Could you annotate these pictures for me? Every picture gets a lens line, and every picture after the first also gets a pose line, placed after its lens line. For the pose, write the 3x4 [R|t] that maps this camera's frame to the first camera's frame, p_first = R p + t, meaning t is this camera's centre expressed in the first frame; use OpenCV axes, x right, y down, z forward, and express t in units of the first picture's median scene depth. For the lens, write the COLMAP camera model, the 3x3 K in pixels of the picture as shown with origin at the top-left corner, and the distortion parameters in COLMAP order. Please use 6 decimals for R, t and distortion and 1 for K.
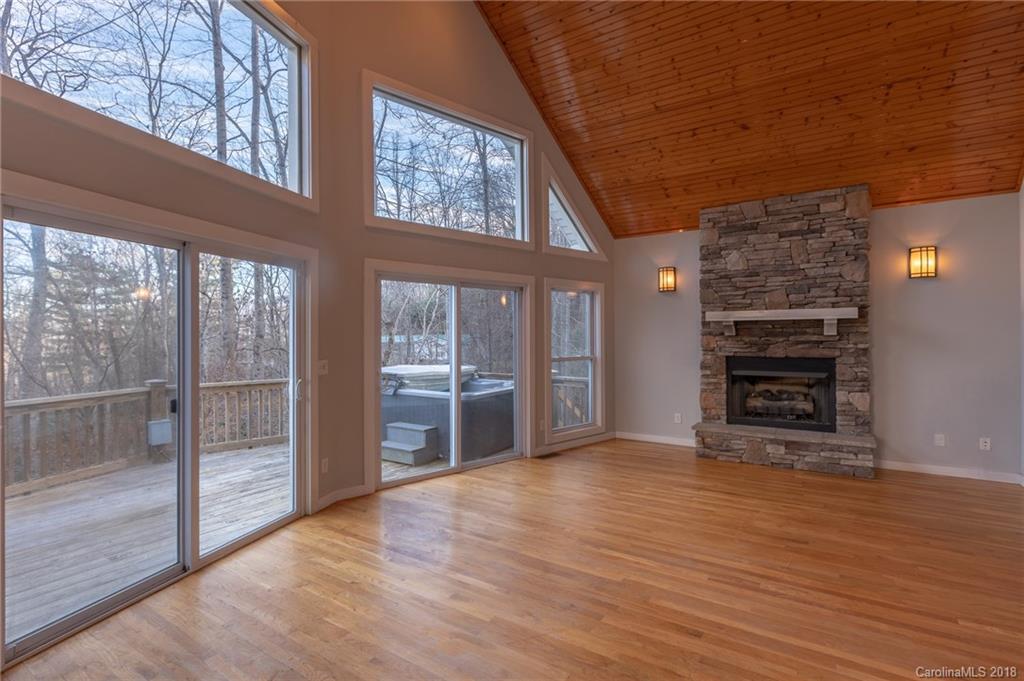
lens RADIAL K [[456.5, 0, 491.2], [0, 456.5, 336.3], [0, 0, 1]] dist [0.003646, 0.000183]
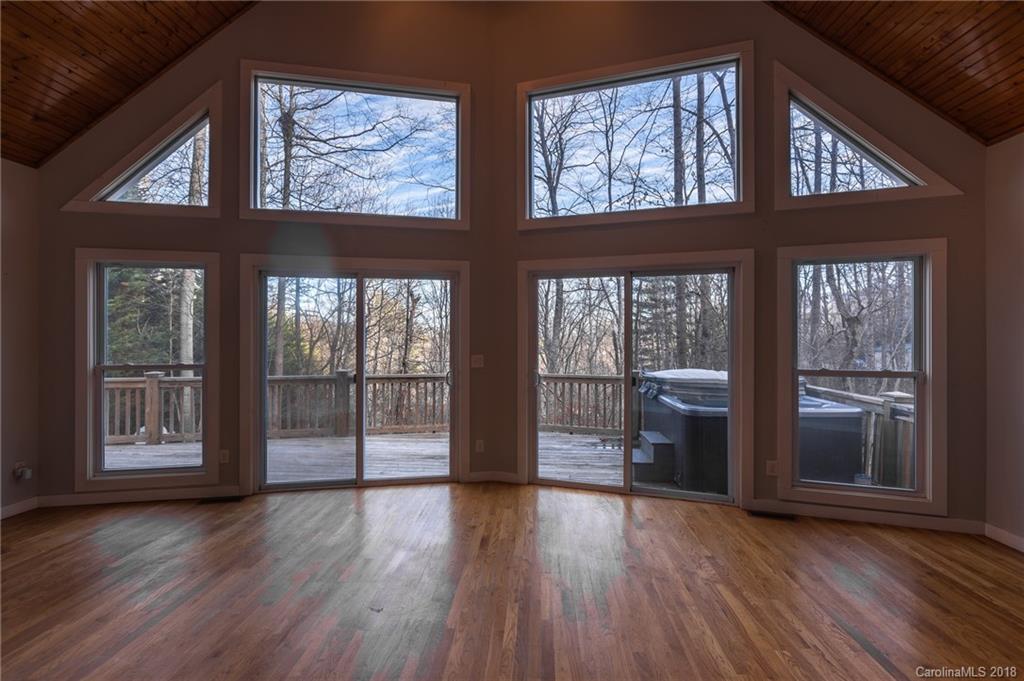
lens RADIAL K [[487.7, 0, 517.9], [0, 487.7, 337.7], [0, 0, 1]] dist [-0.002319, -0.000434]
pose [[0.521908, 0.007046, -0.852973, 0.579001], [-0.004082, 0.999975, 0.005762, 0.000224], [0.852992, 0.000475, 0.521924, 0.339825]]
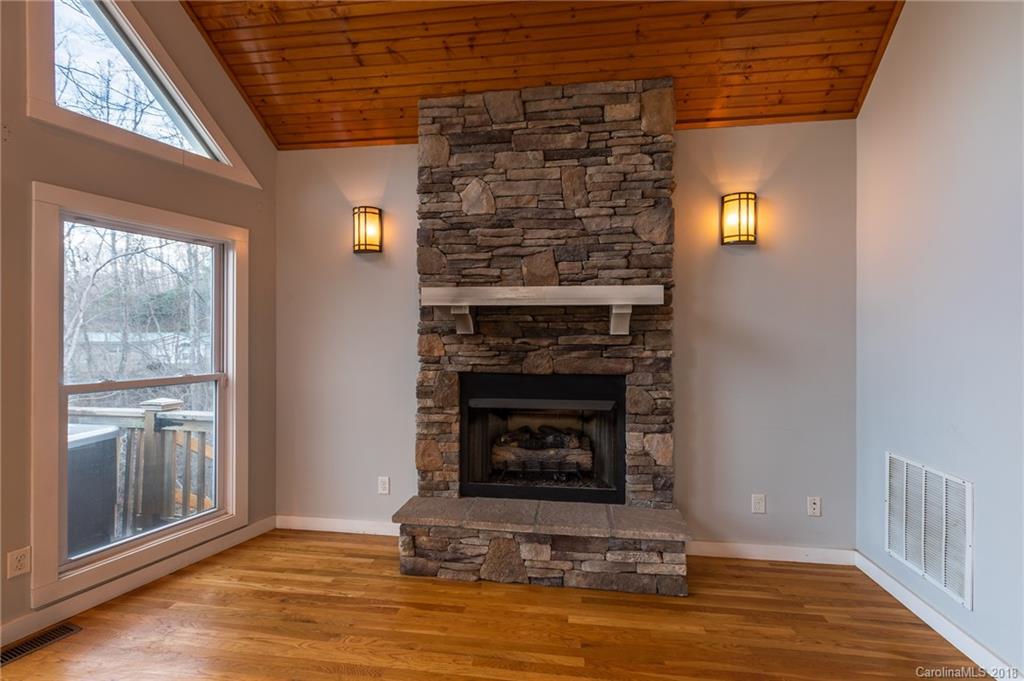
lens RADIAL K [[456.5, 0, 491.2], [0, 456.5, 336.3], [0, 0, 1]] dist [0.003646, 0.000183]
pose [[0.899461, 0.009021, 0.436908, 0.329887], [-0.008101, 0.999959, -0.003969, 0.002531], [-0.436926, 0.000030, 0.899497, 0.526547]]
